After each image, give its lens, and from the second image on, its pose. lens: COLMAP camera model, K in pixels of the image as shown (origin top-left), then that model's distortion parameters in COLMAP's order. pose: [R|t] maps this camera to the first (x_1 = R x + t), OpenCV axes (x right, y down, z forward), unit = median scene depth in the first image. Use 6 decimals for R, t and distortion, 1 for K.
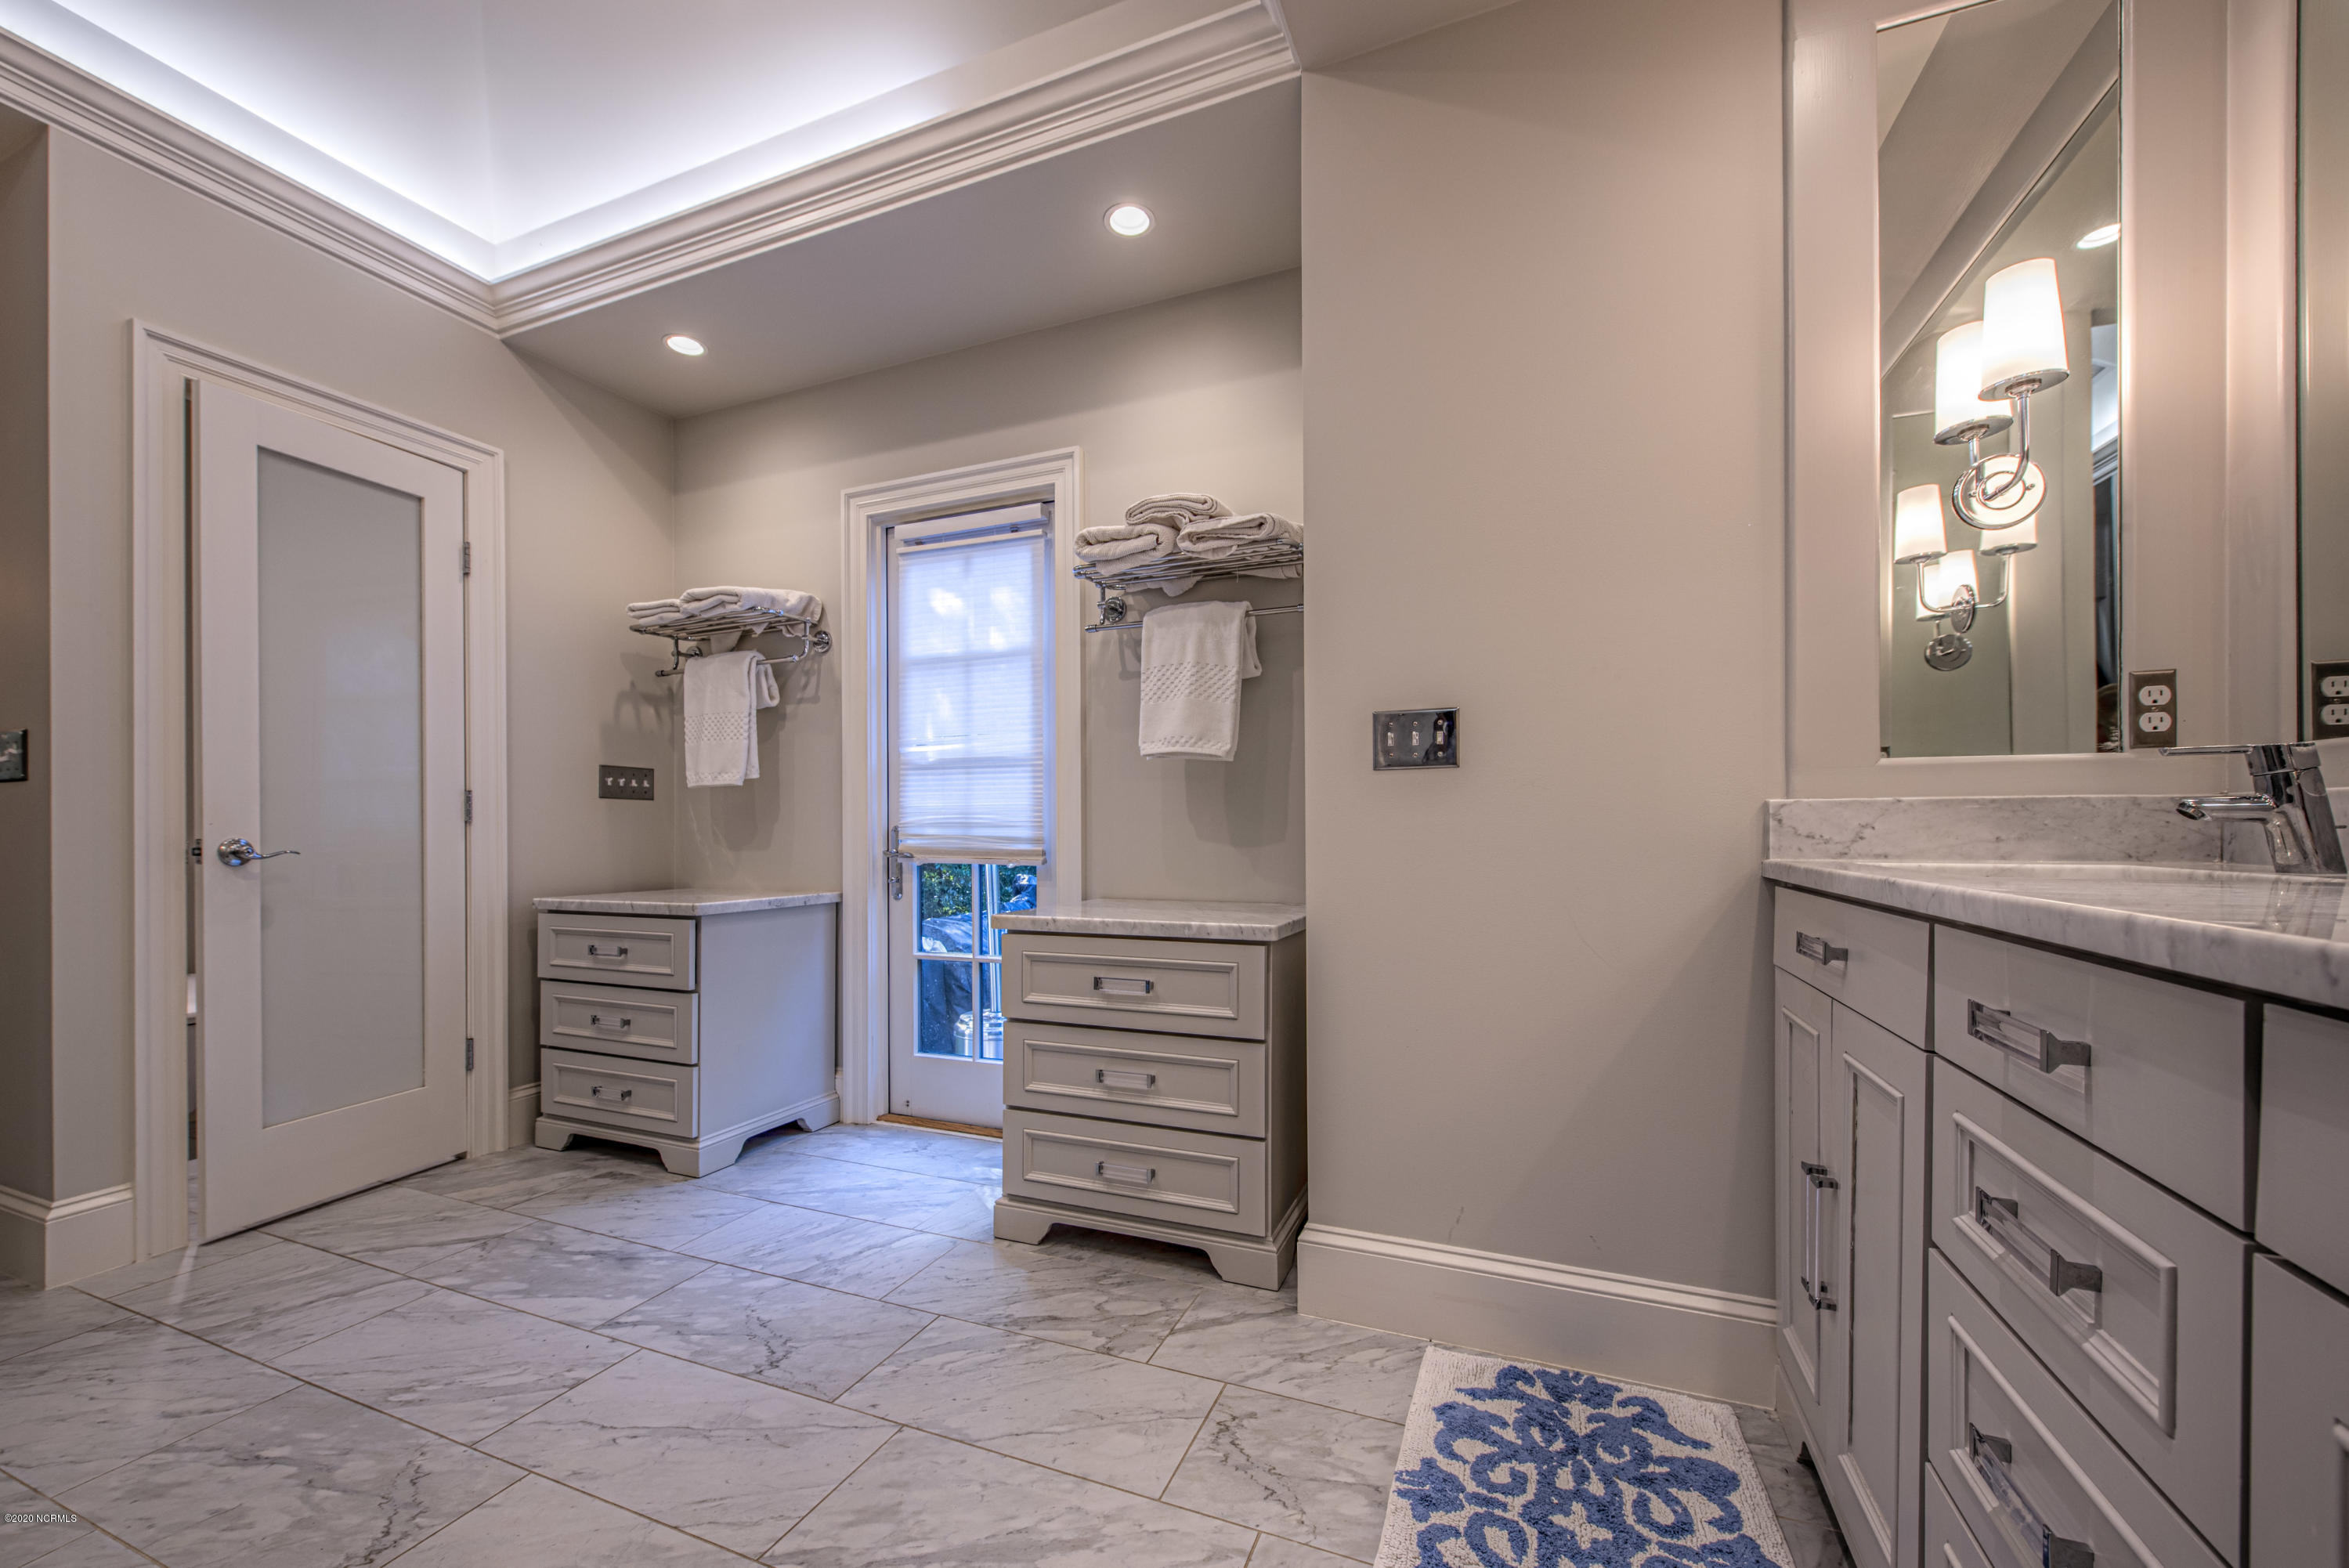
lens RADIAL K [[916.9, 0, 1171.5], [0, 916.9, 827.1], [0, 0, 1]] dist [-0.001084, -0.000935]
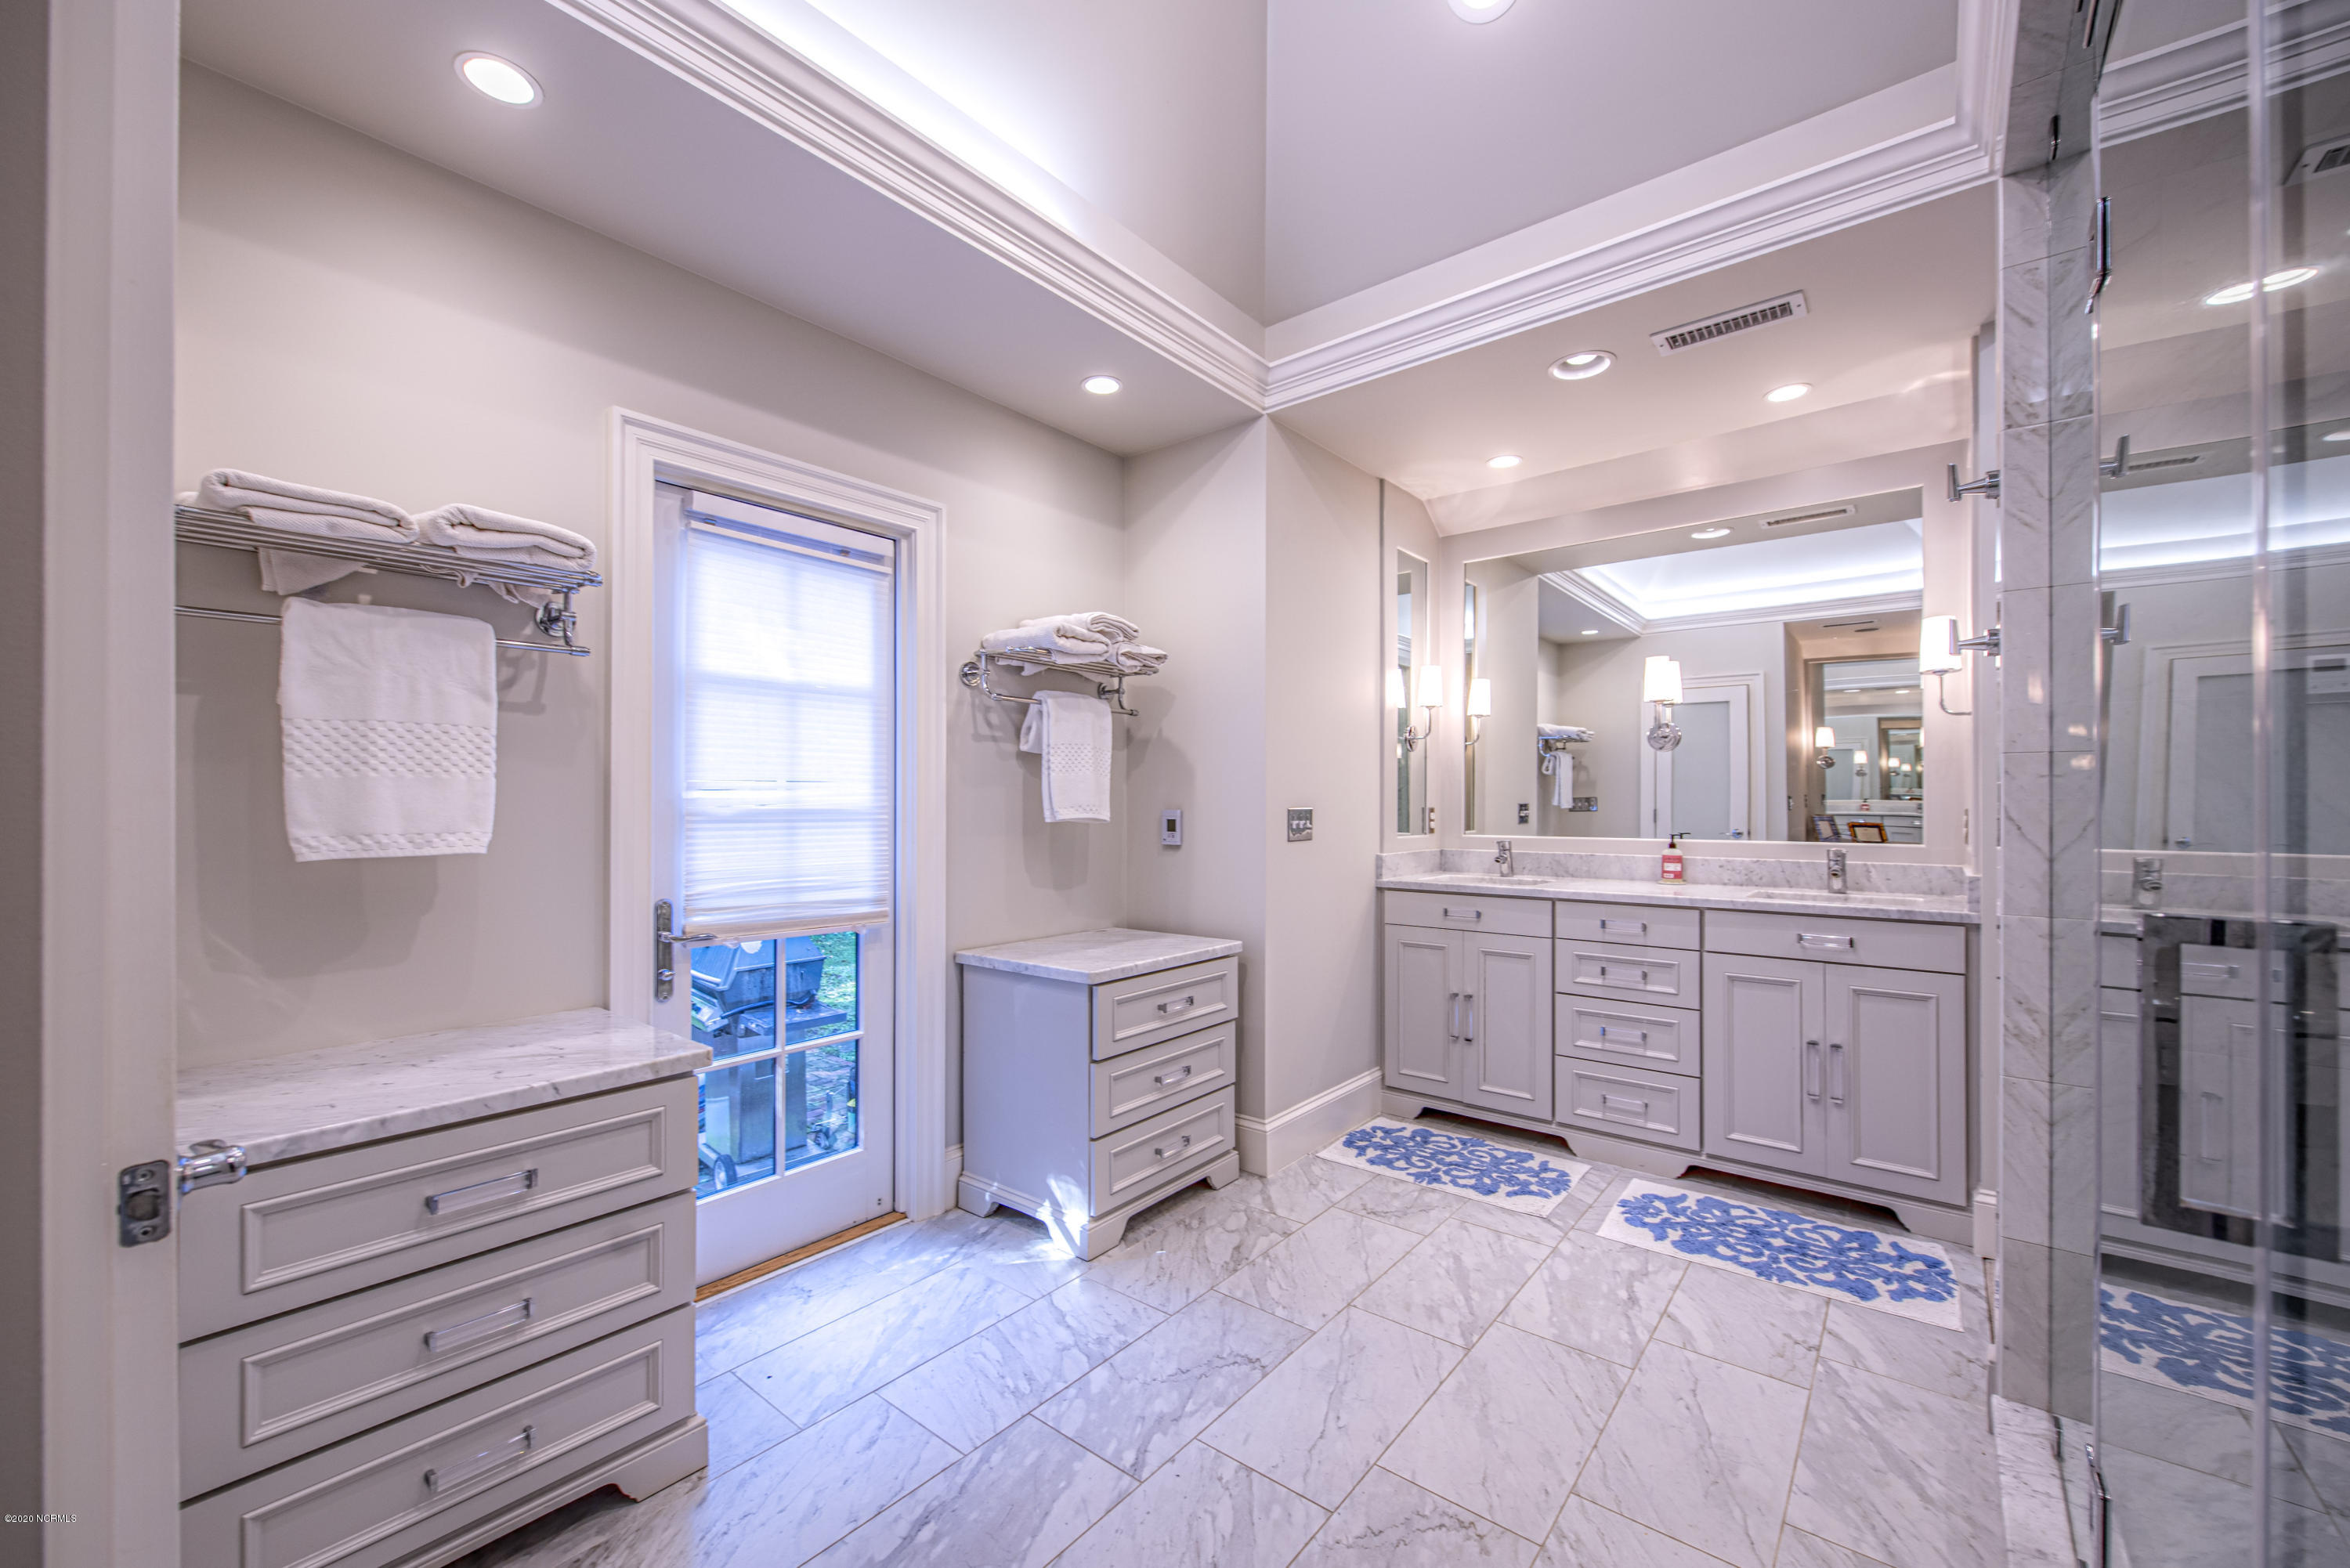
lens RADIAL K [[917.2, 0, 1193.0], [0, 917.2, 801.4], [0, 0, 1]] dist [-0.001084, -0.000935]
pose [[0.280167, 0.005253, 0.959937, -1.413067], [-0.004660, 0.999981, -0.004112, -0.124530], [-0.959940, -0.003321, 0.280186, 0.649260]]
